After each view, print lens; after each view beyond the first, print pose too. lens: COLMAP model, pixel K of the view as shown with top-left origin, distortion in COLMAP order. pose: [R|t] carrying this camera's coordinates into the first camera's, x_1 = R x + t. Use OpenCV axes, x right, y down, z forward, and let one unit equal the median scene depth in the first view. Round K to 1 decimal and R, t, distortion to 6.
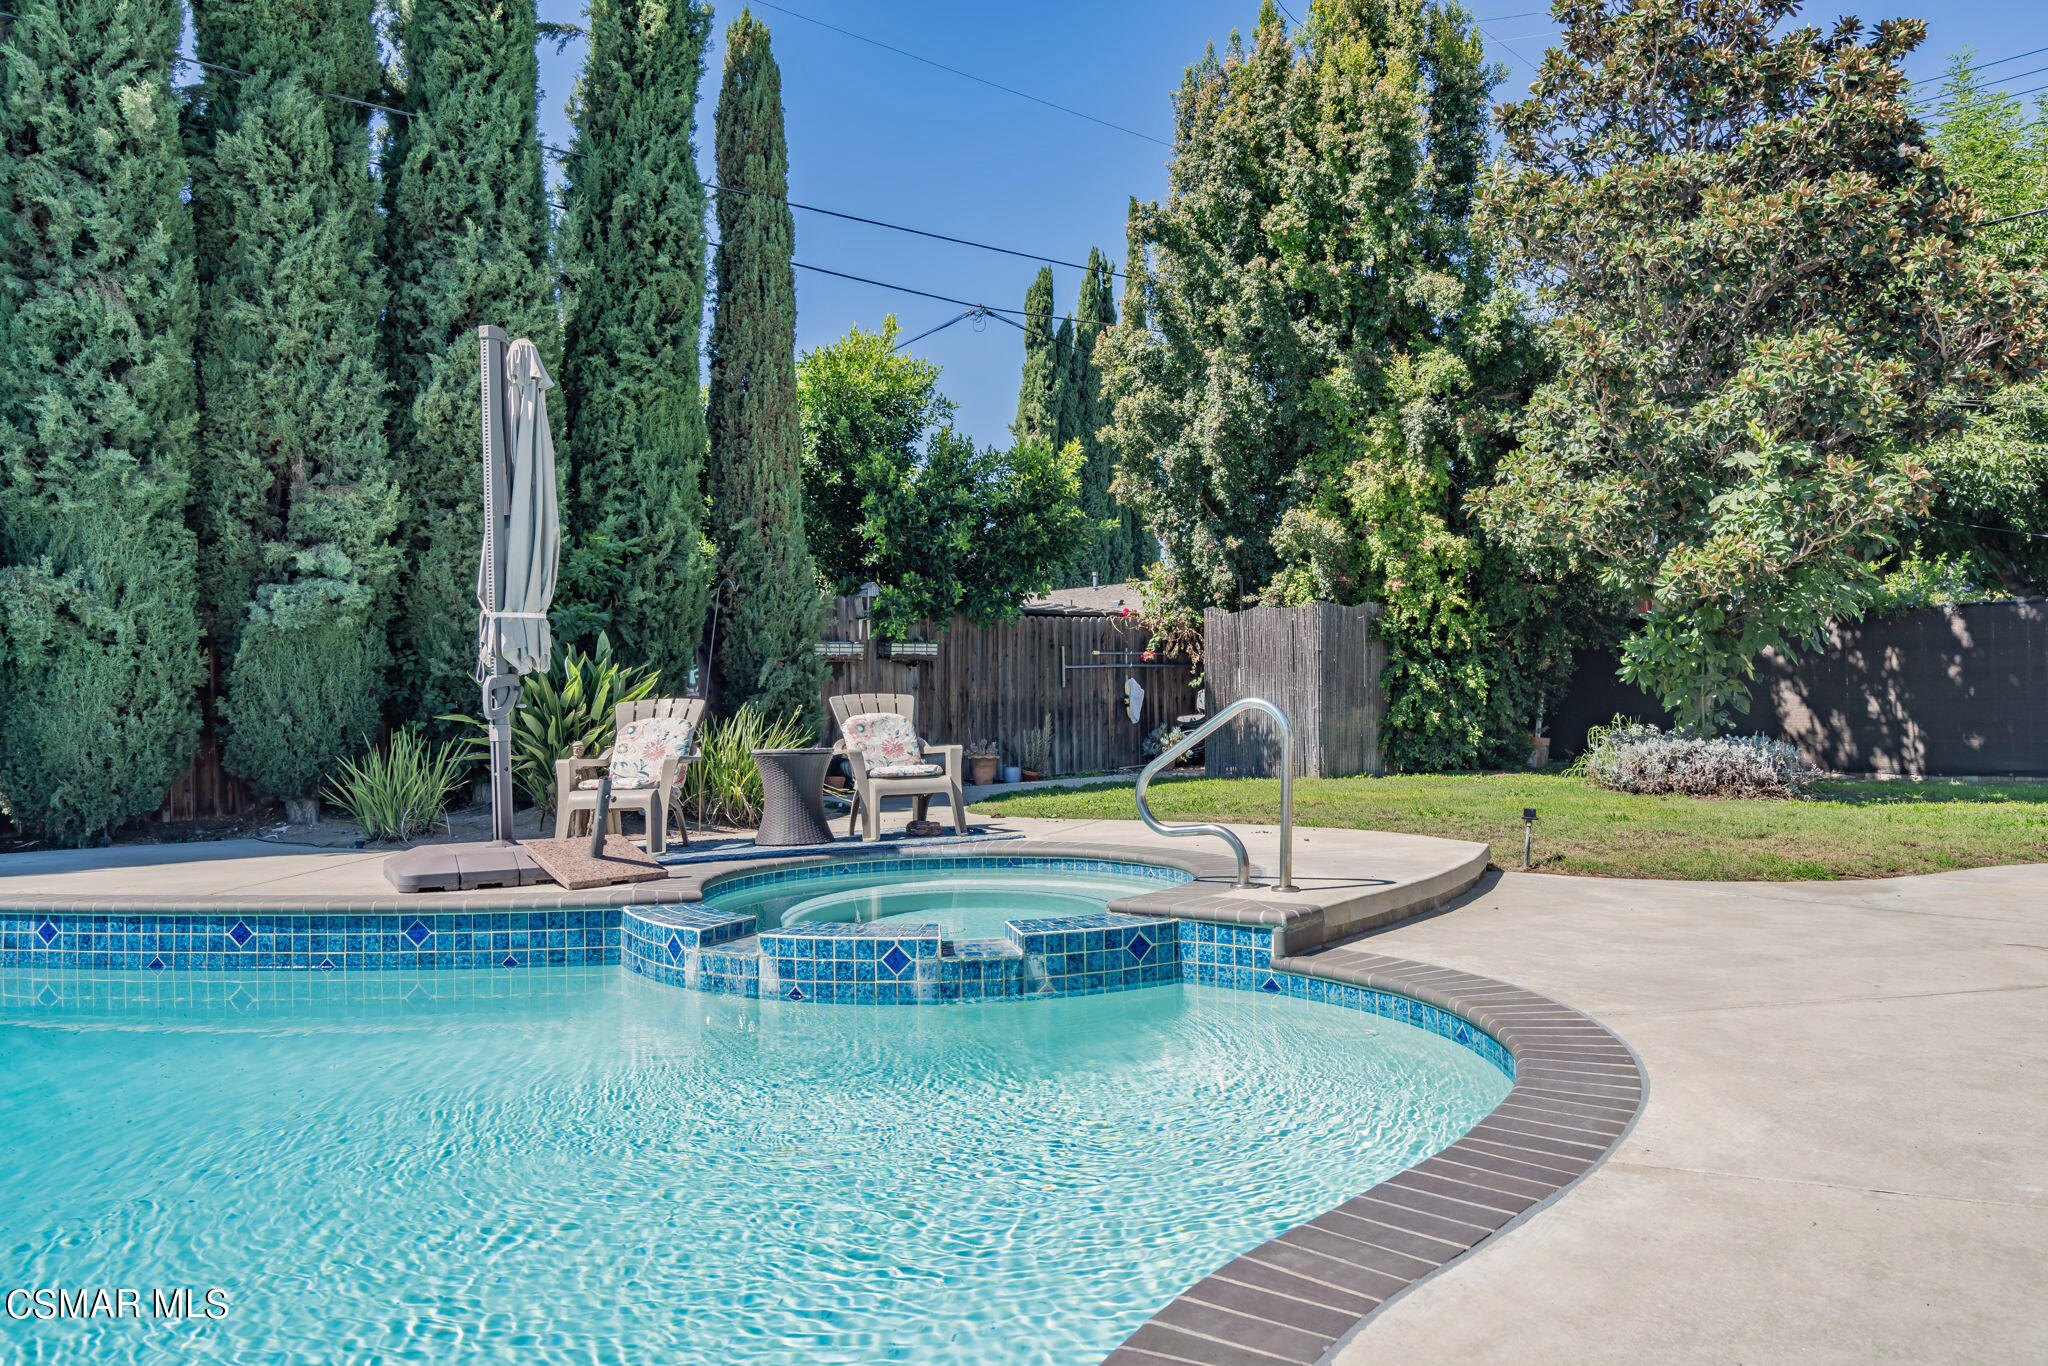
lens RADIAL K [[1431.4, 0, 1024.0], [0, 1431.4, 683.0], [0, 0, 1]] dist [0.000862, -0.000512]
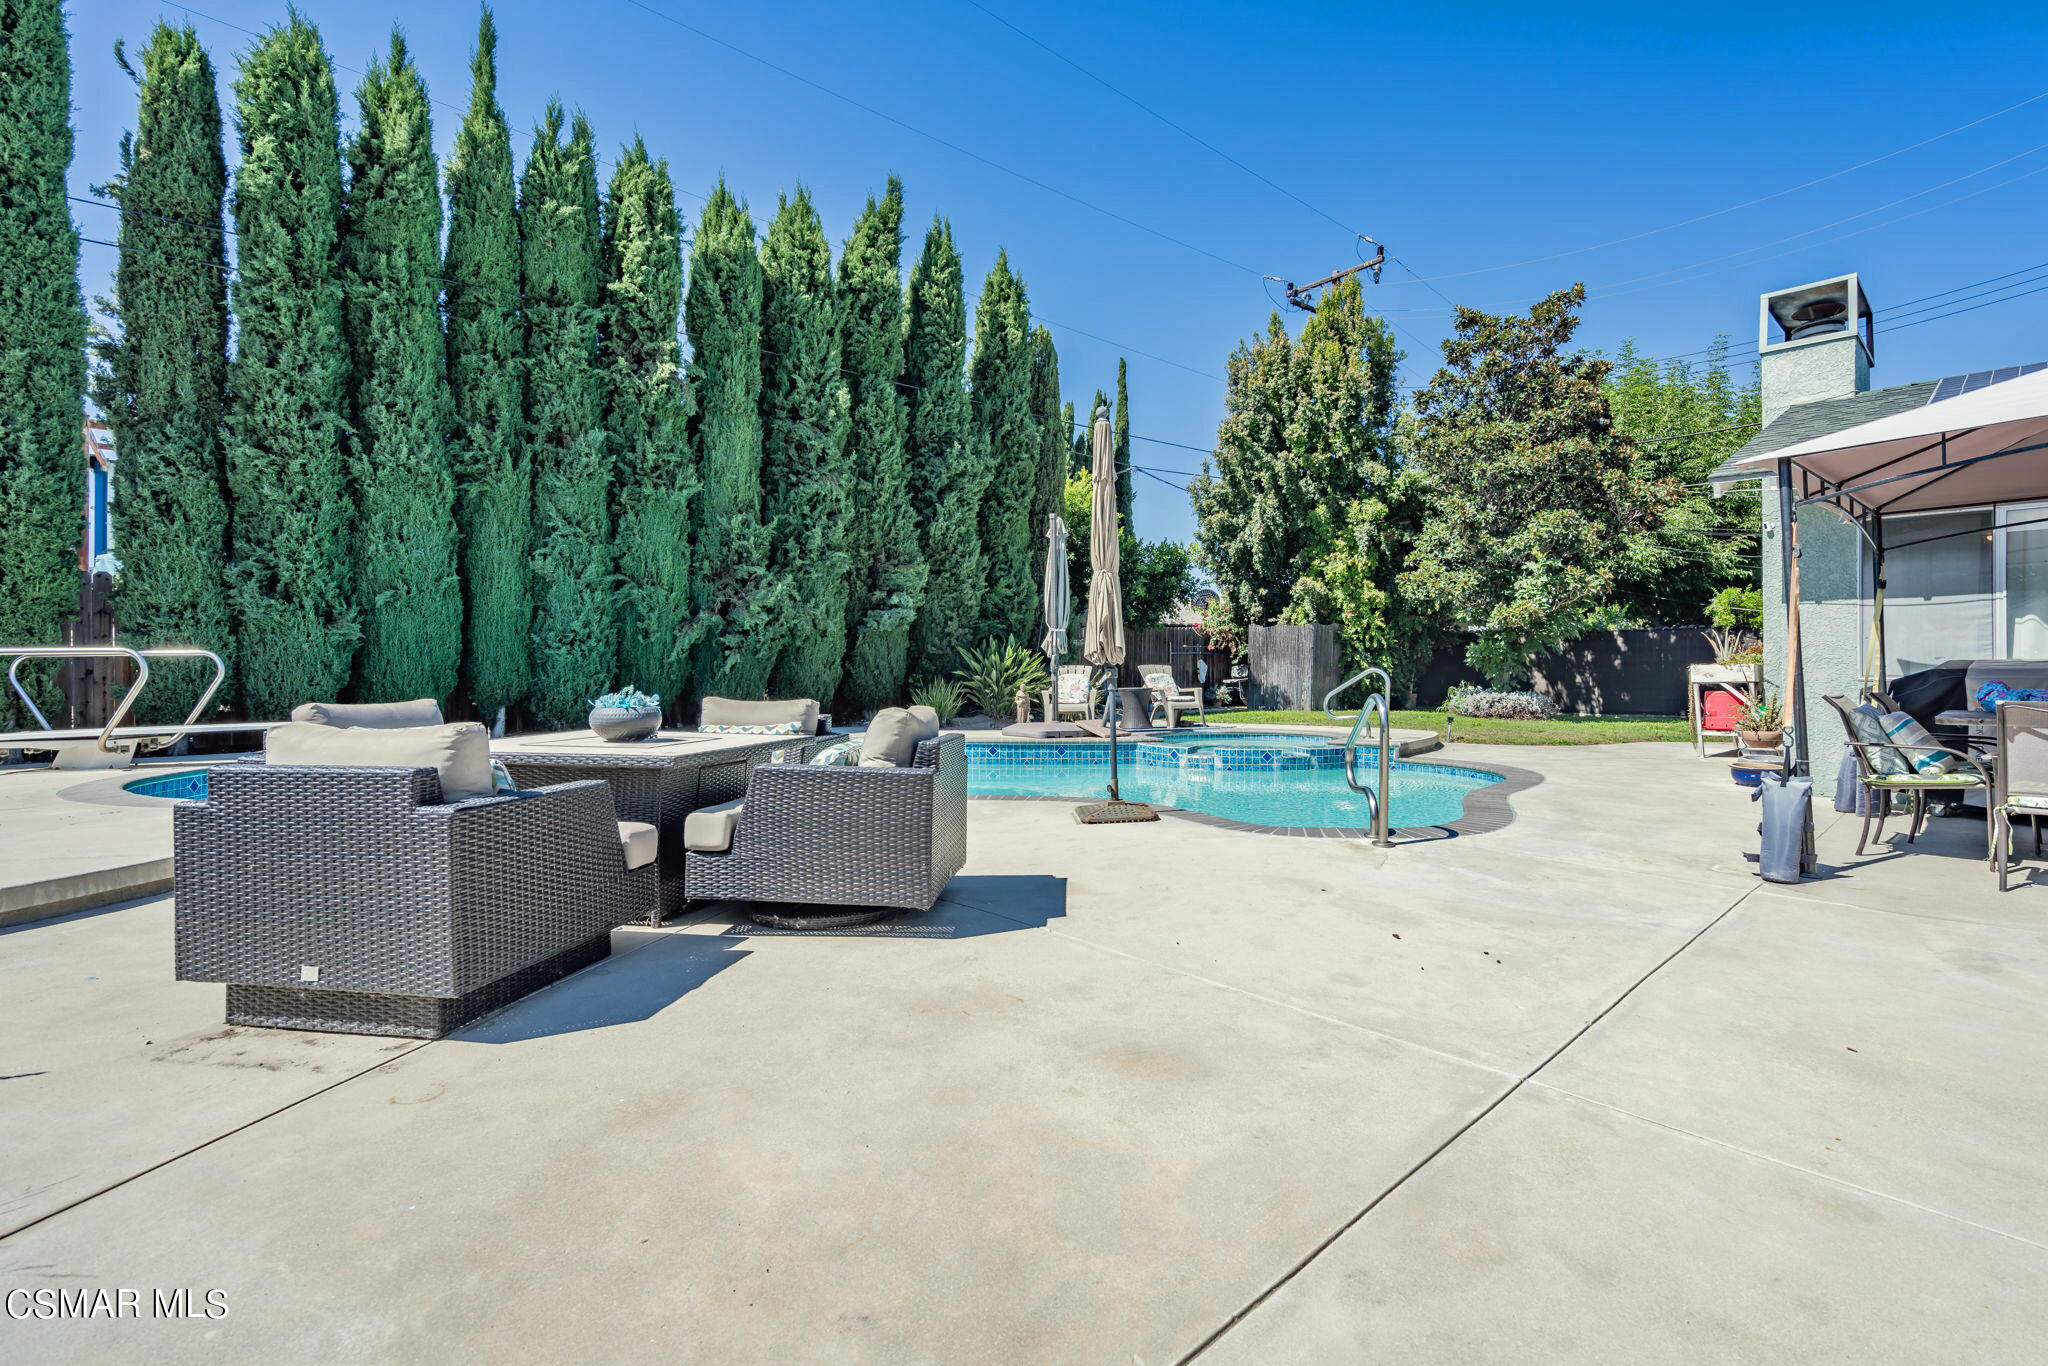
lens RADIAL K [[941.2, 0, 1048.3], [0, 941.2, 671.0], [0, 0, 1]] dist [-0.010575, 0.000918]
pose [[0.999143, 0.016333, 0.038020, -0.259303], [-0.016732, 0.999808, 0.010182, 0.004046], [-0.037847, -0.010810, 0.999225, -0.372996]]
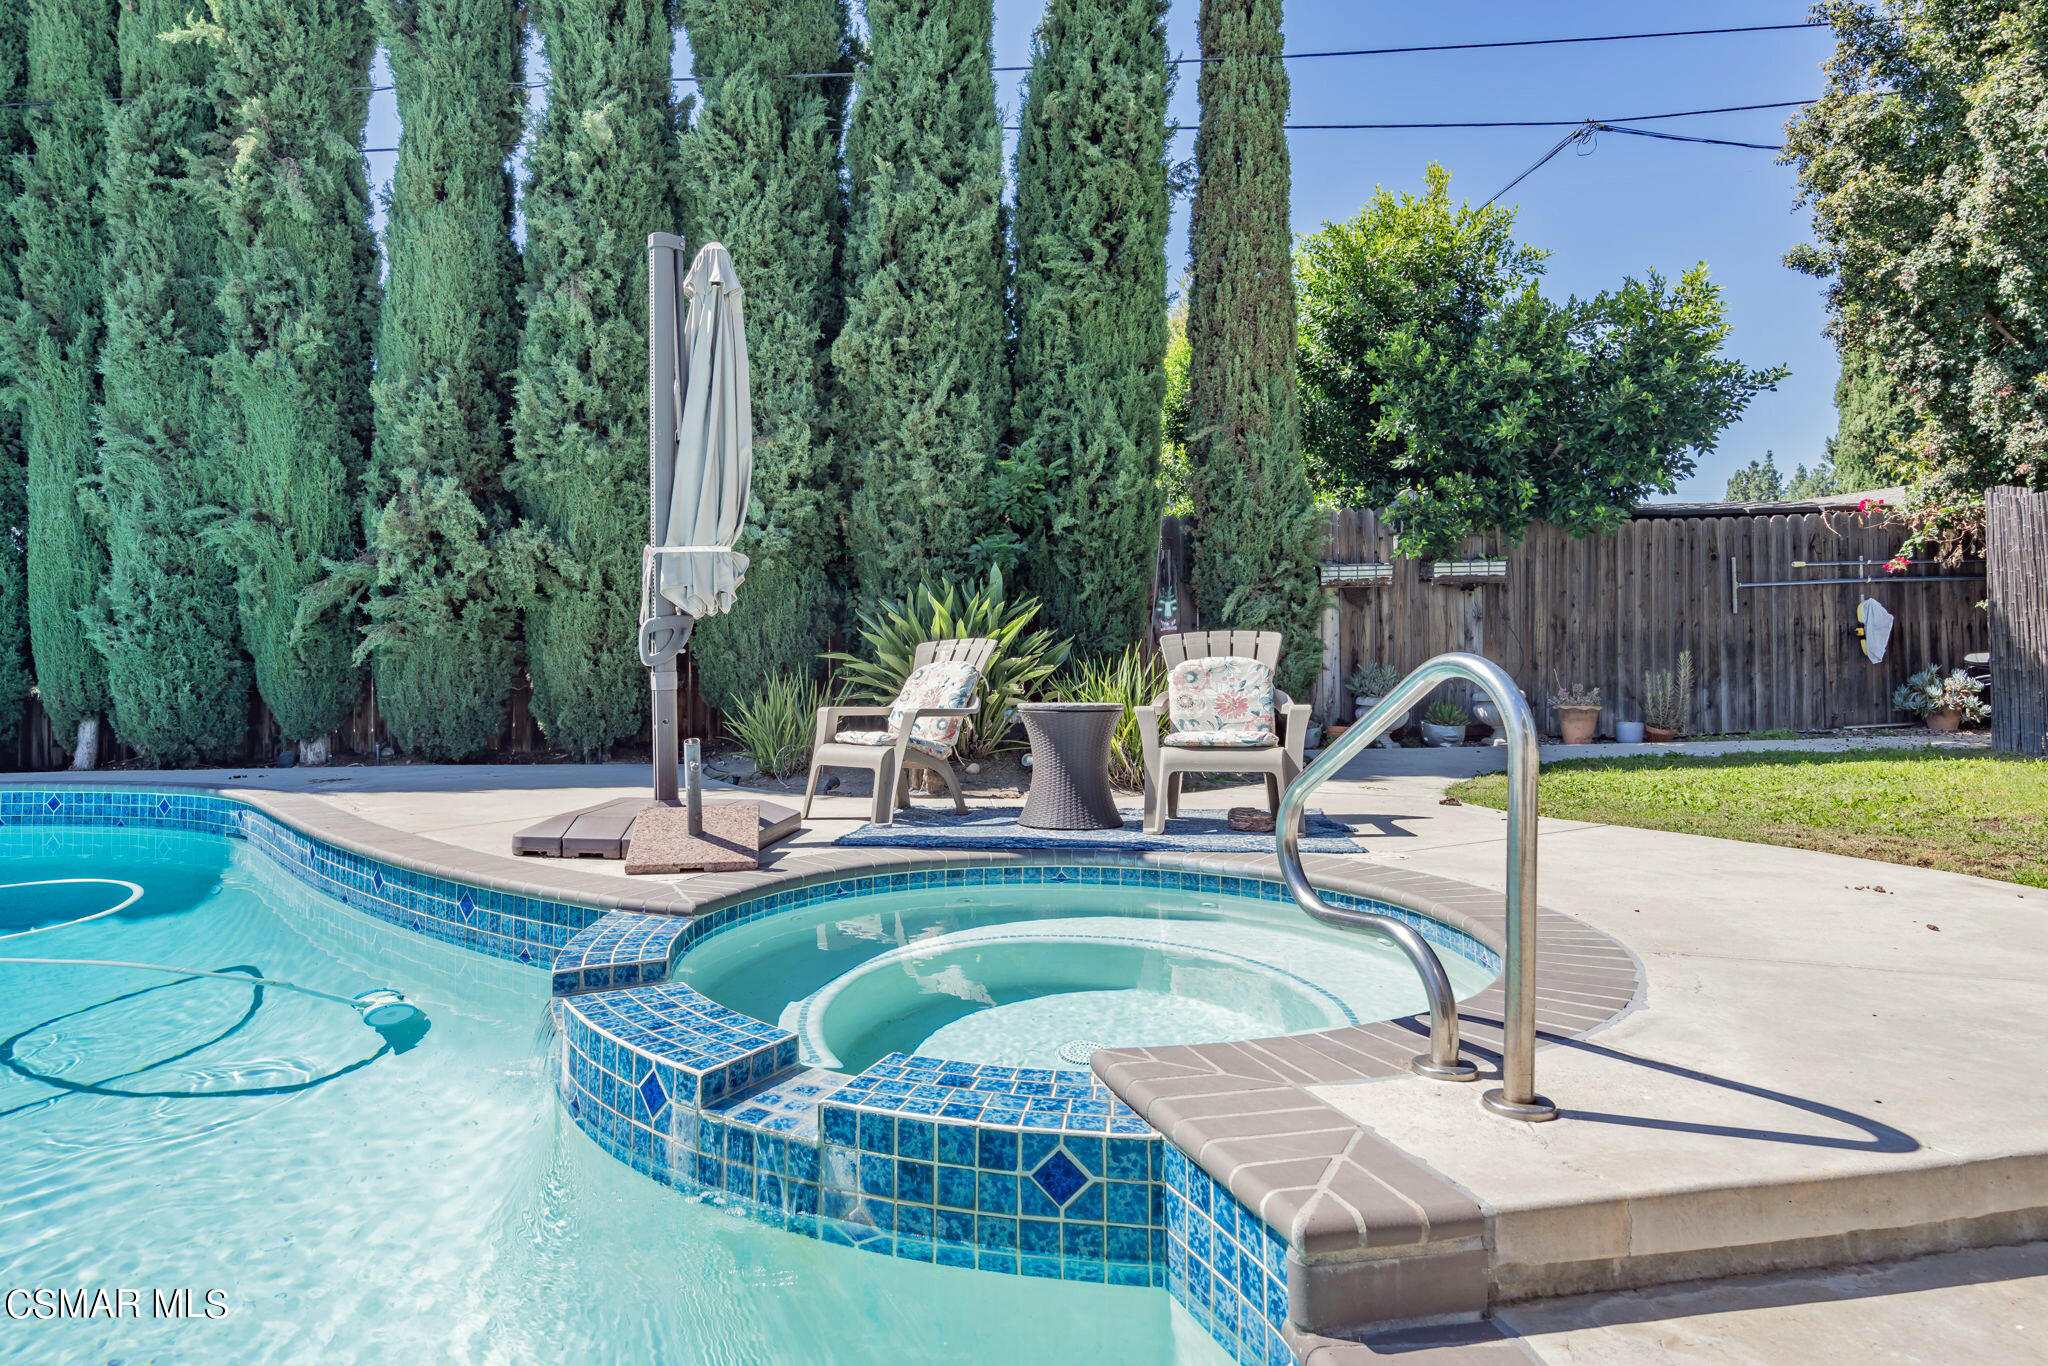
lens RADIAL K [[1151.9, 0, 1023.5], [0, 1151.9, 603.7], [0, 0, 1]] dist [0.002574, 0.000478]
pose [[0.742535, -0.016034, -0.669615, 0.197822], [0.014320, 0.999865, -0.008062, -0.003138], [0.669654, -0.003603, 0.742664, 0.418470]]
